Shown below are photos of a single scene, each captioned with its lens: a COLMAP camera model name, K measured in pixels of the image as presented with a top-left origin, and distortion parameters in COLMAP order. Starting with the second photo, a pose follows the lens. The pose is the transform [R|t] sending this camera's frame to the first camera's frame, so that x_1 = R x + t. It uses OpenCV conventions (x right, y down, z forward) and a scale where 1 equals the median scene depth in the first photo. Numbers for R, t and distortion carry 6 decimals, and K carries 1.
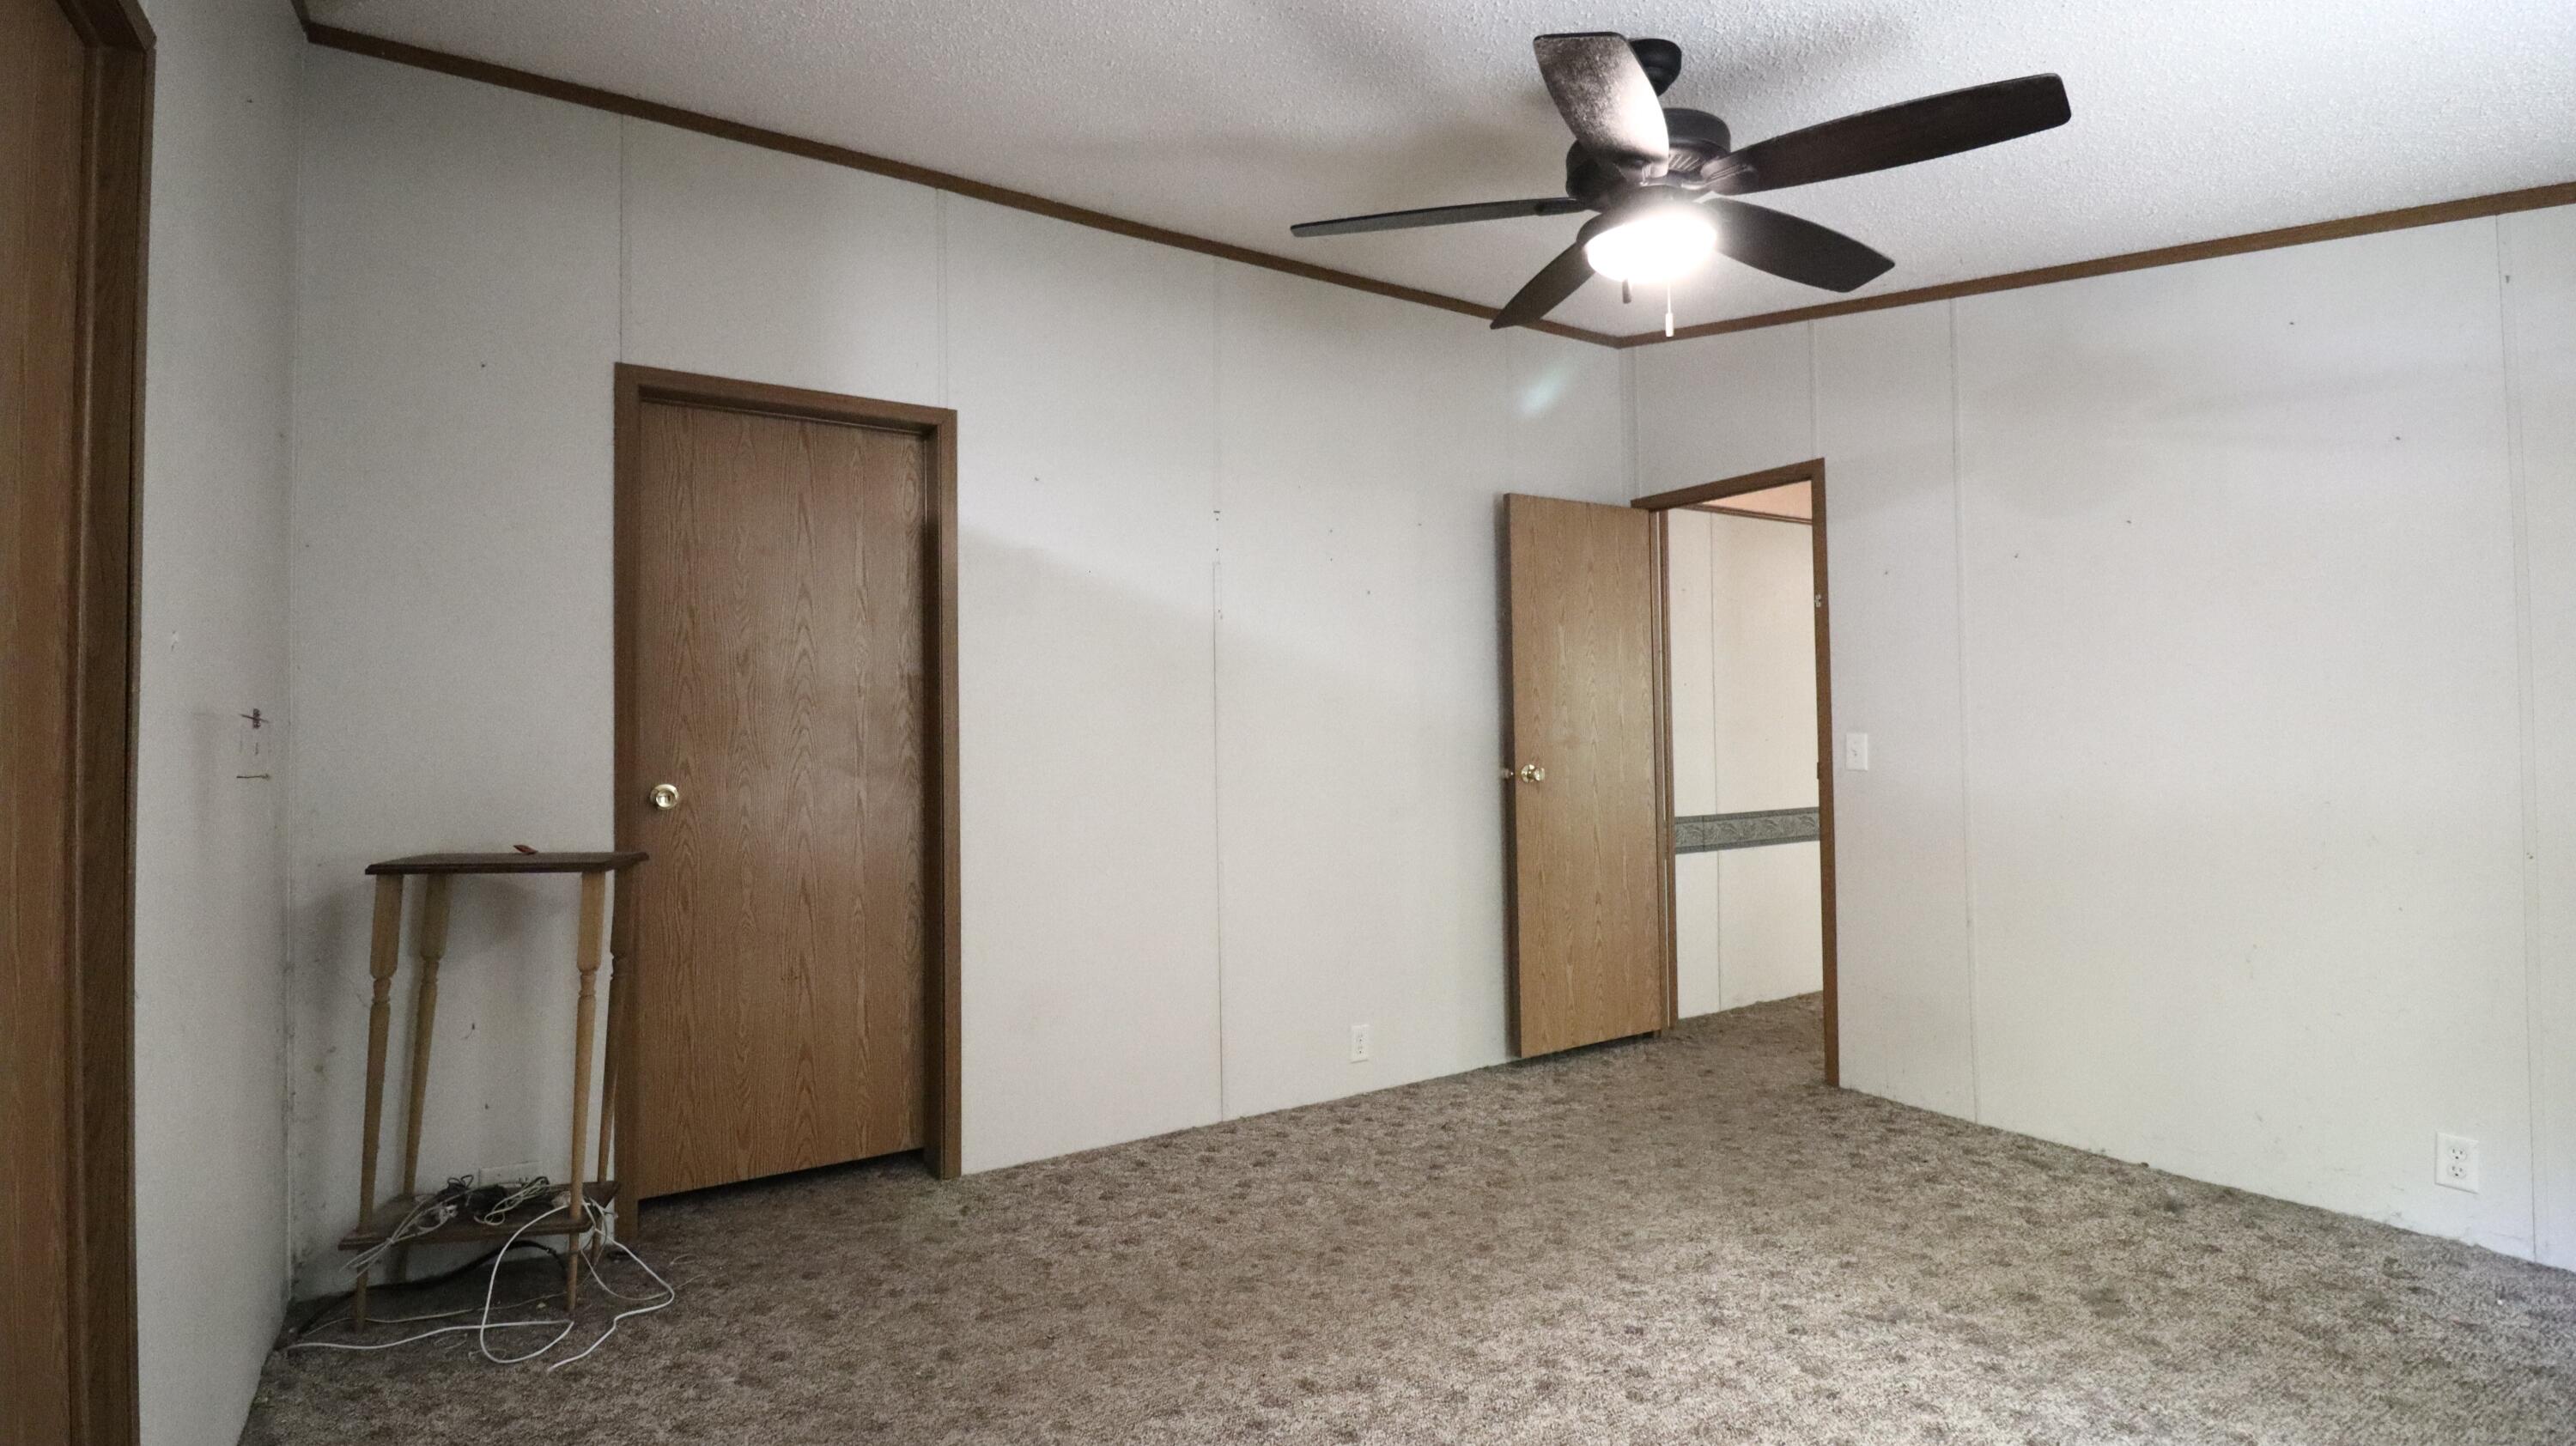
lens RADIAL K [[1201.2, 0, 1283.2], [0, 1201.2, 712.1], [0, 0, 1]] dist [0.001441, -0.013950]
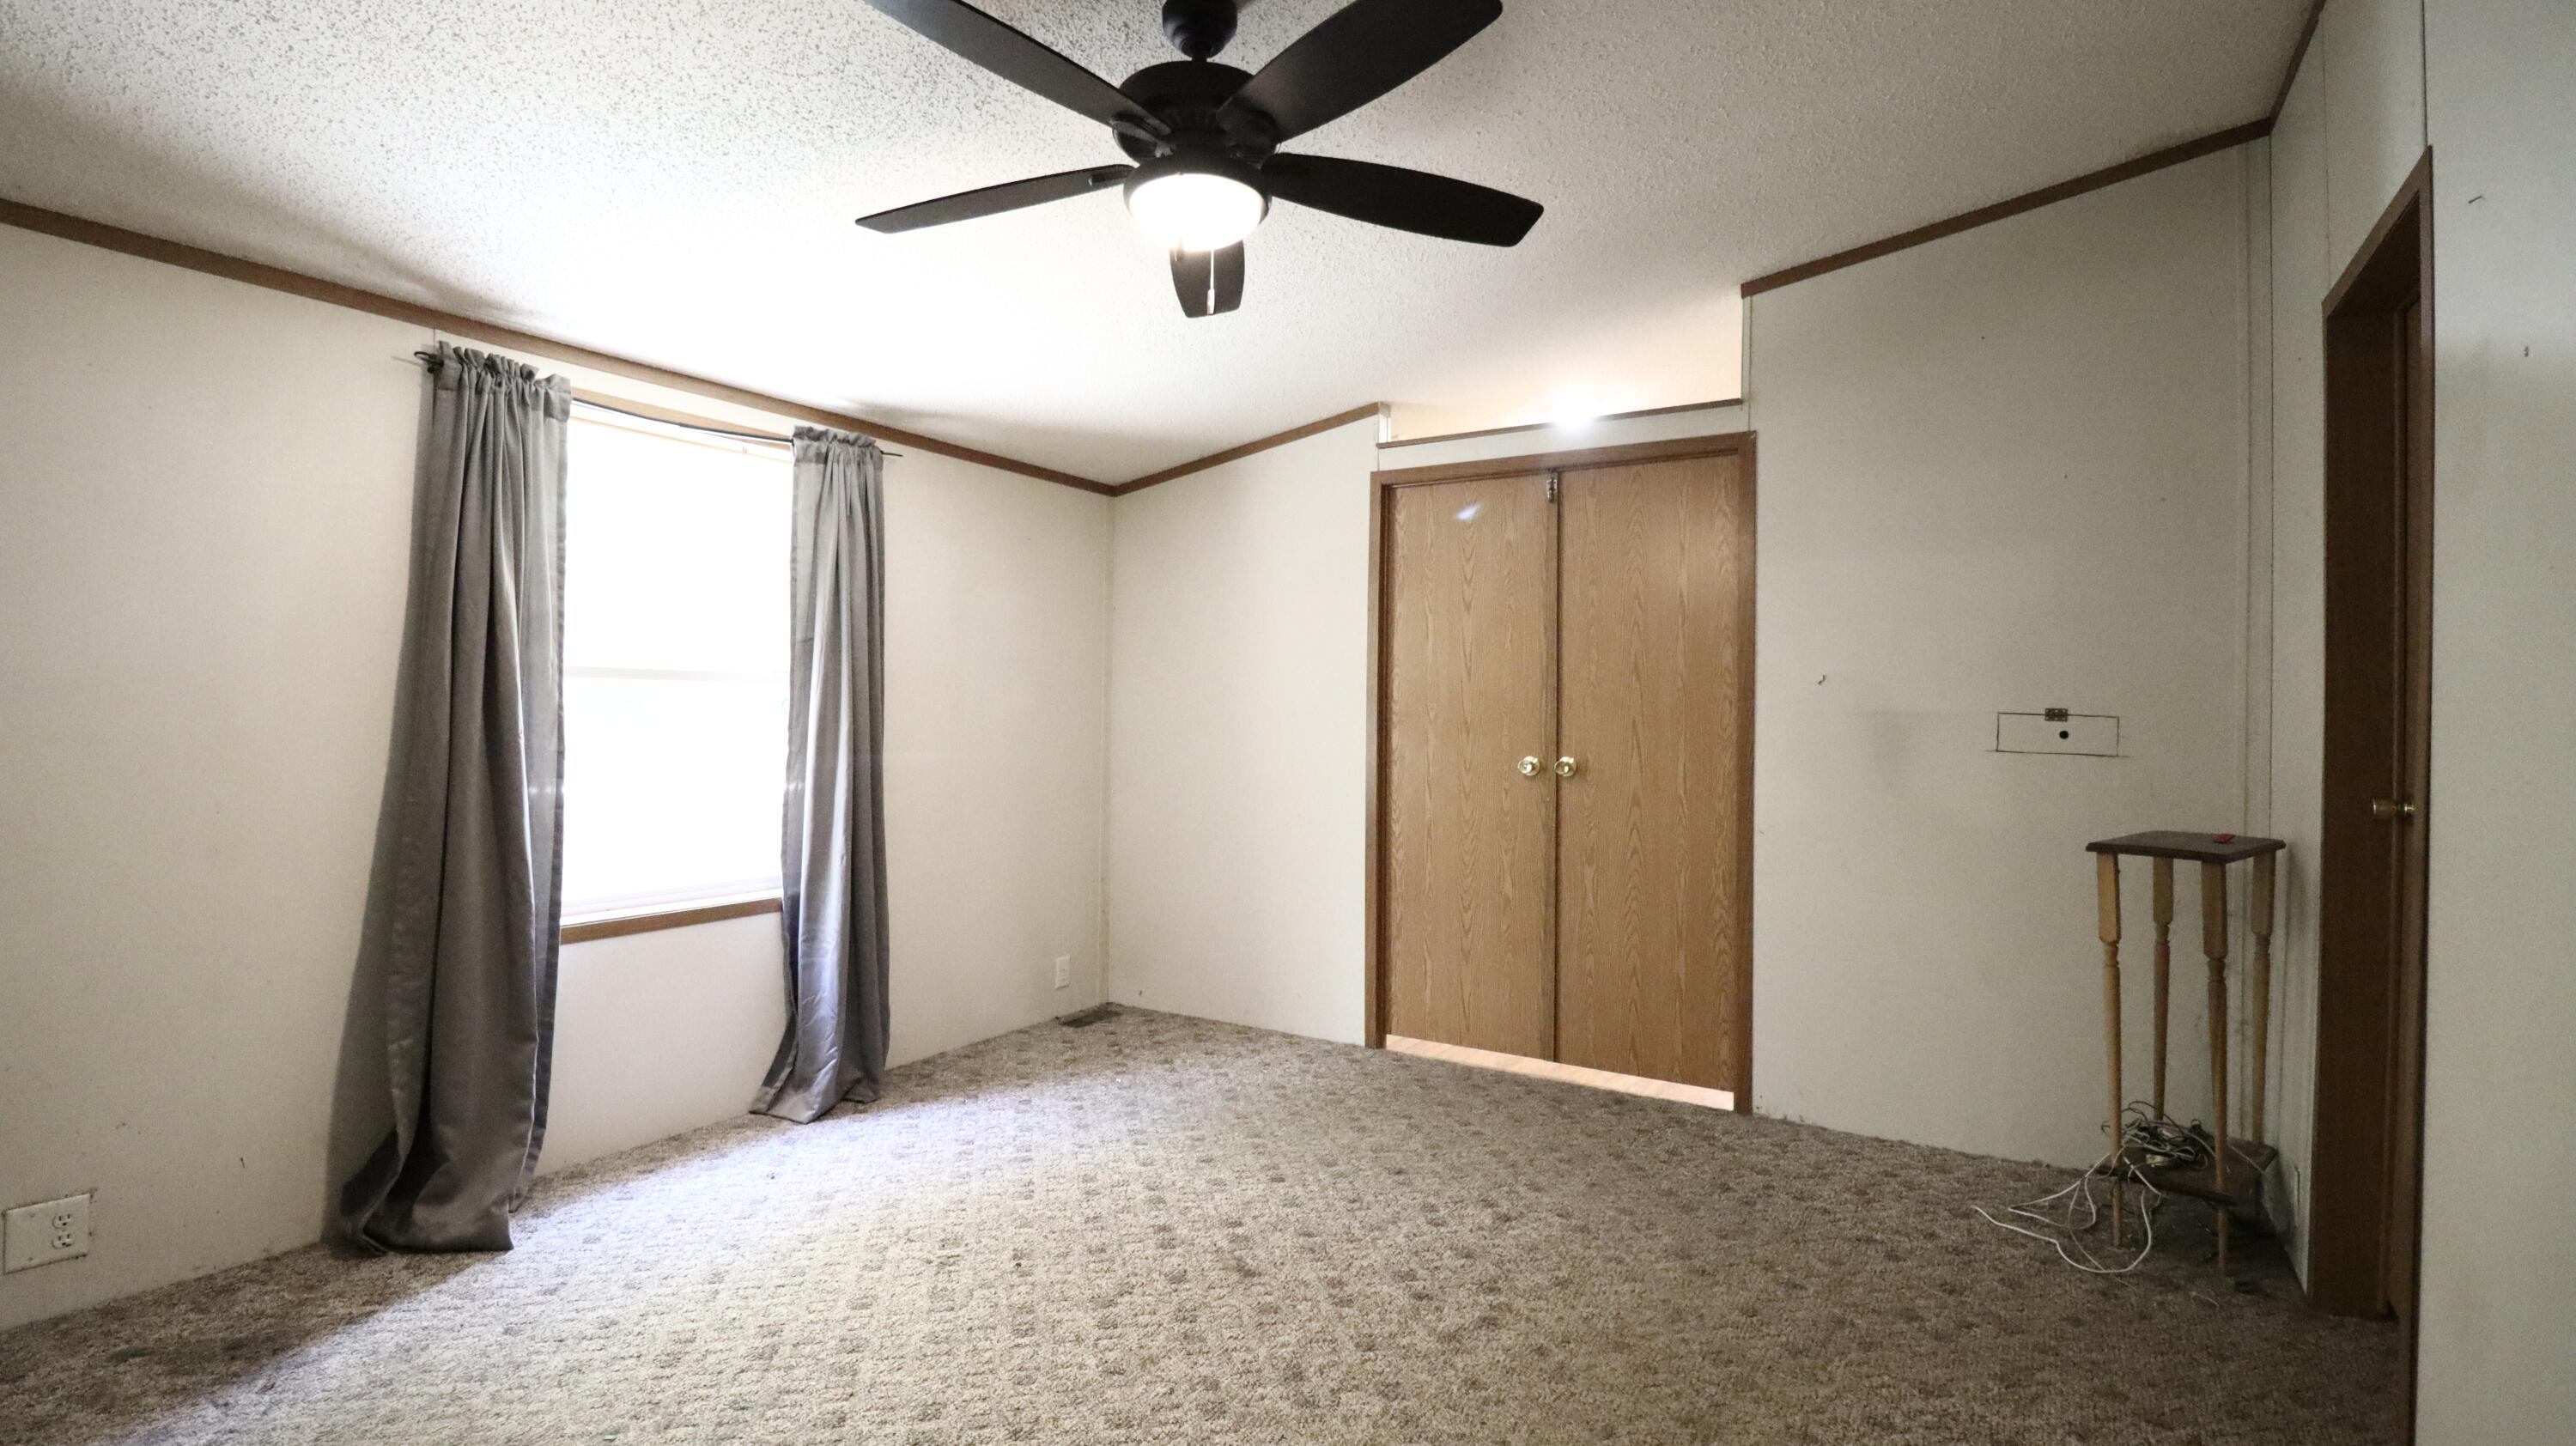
lens RADIAL K [[1201.2, 0, 1283.2], [0, 1201.2, 712.1], [0, 0, 1]] dist [0.001441, -0.013950]
pose [[-0.898169, -0.003596, -0.439637, 0.652260], [0.004174, 0.999852, -0.016707, 0.021895], [0.439631, -0.016840, -0.898020, 1.849685]]
